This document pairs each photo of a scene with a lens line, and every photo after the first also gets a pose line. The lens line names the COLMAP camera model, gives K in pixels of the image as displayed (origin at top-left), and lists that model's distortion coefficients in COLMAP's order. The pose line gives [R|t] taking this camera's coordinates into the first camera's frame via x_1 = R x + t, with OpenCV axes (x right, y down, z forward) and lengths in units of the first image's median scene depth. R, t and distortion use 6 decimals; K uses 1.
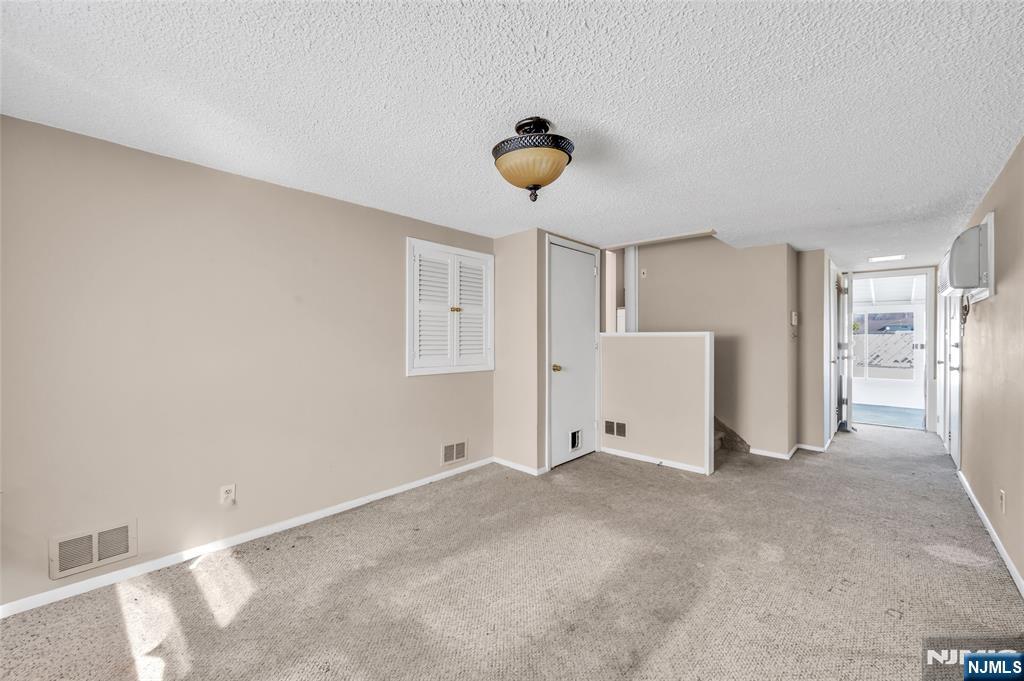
lens RADIAL K [[404.9, 0, 505.4], [0, 404.9, 336.8], [0, 0, 1]] dist [0.000370, -0.000054]
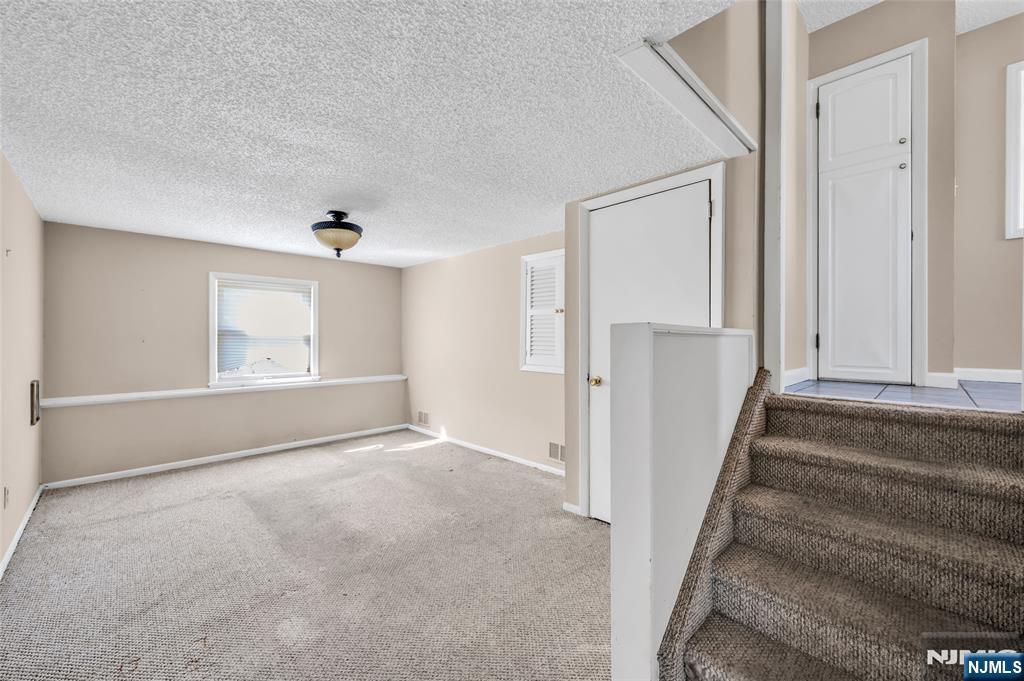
lens RADIAL K [[404.9, 0, 505.4], [0, 404.9, 336.8], [0, 0, 1]] dist [0.000370, -0.000054]
pose [[-0.043917, -0.002775, -0.999031, 1.024461], [0.003524, 0.999989, -0.002933, -0.000774], [0.999029, -0.003650, -0.043907, 1.050536]]
